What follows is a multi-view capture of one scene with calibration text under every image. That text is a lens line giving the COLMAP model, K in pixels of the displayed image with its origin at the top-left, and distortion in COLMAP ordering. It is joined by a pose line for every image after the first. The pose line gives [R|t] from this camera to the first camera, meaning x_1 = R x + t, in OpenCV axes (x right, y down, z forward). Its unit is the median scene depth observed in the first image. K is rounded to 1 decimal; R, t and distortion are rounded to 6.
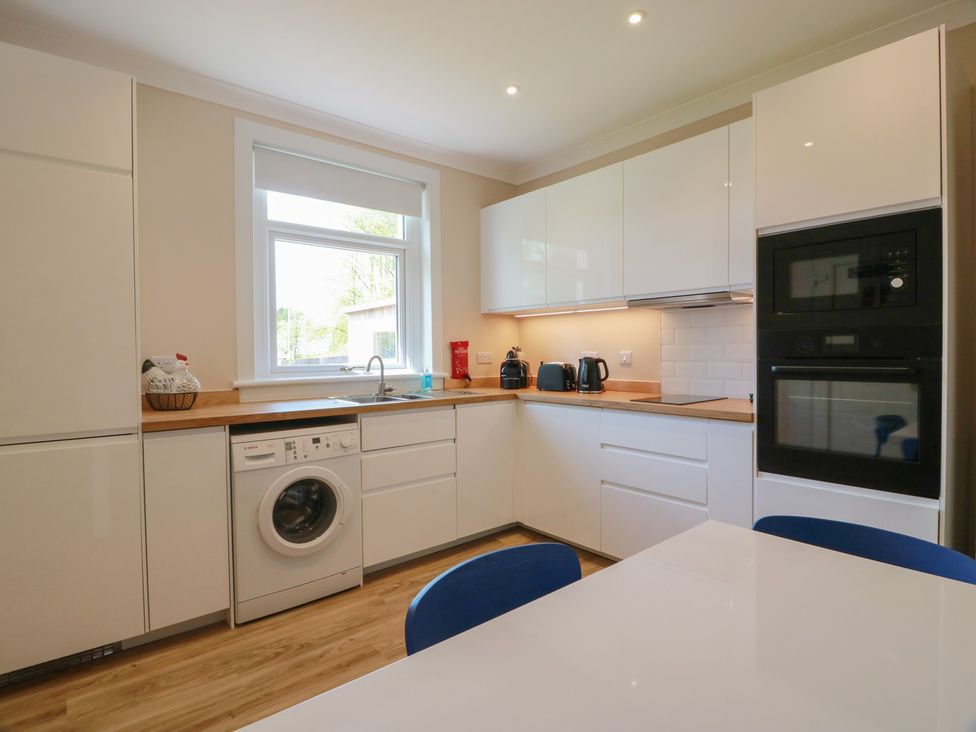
lens RADIAL K [[502.4, 0, 490.5], [0, 502.4, 367.6], [0, 0, 1]] dist [0.003308, -0.015733]
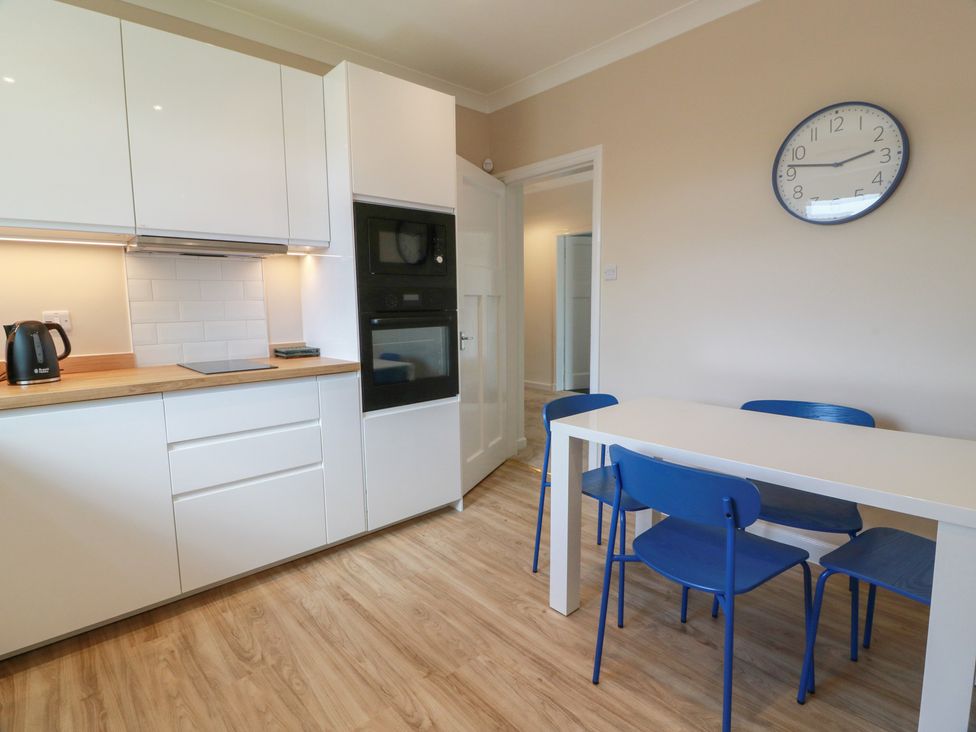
lens RADIAL K [[517.7, 0, 488.0], [0, 517.7, 366.0], [0, 0, 1]] dist [0.007601, -0.016708]
pose [[-0.039297, -0.111310, 0.993008, -0.580767], [0.049217, 0.992354, 0.113185, -0.015541], [-0.998015, 0.053321, -0.033519, 0.692170]]
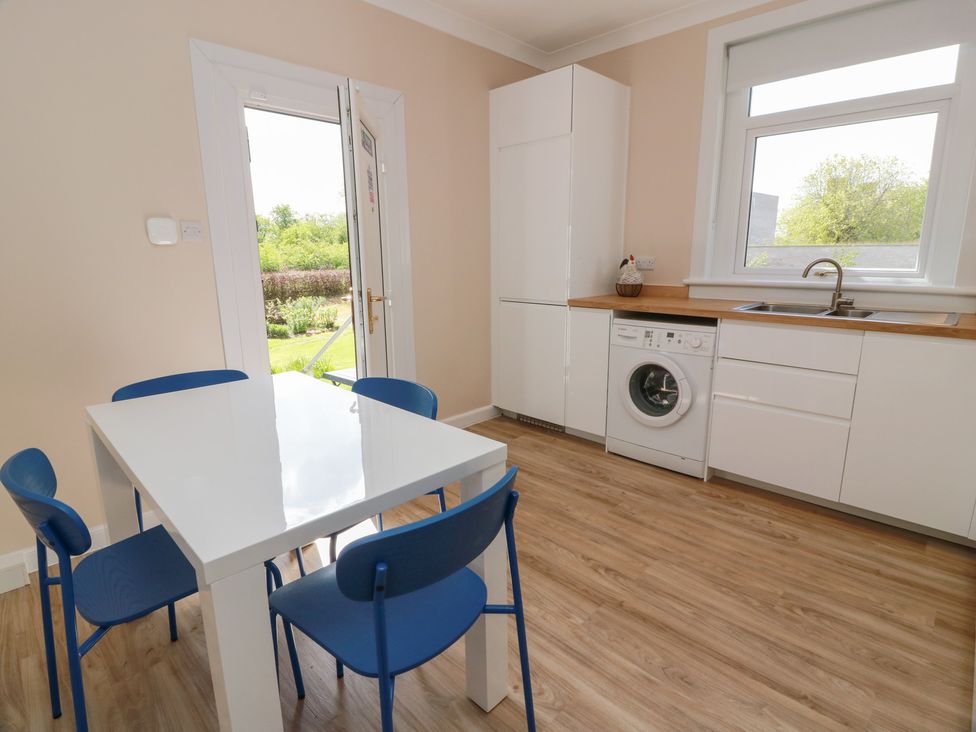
lens RADIAL K [[502.4, 0, 490.5], [0, 502.4, 367.6], [0, 0, 1]] dist [0.003308, -0.015733]
pose [[0.099324, 0.227172, -0.968776, 0.748841], [-0.024050, 0.973854, 0.225897, -0.030128], [0.994764, 0.000862, 0.102191, 0.494450]]
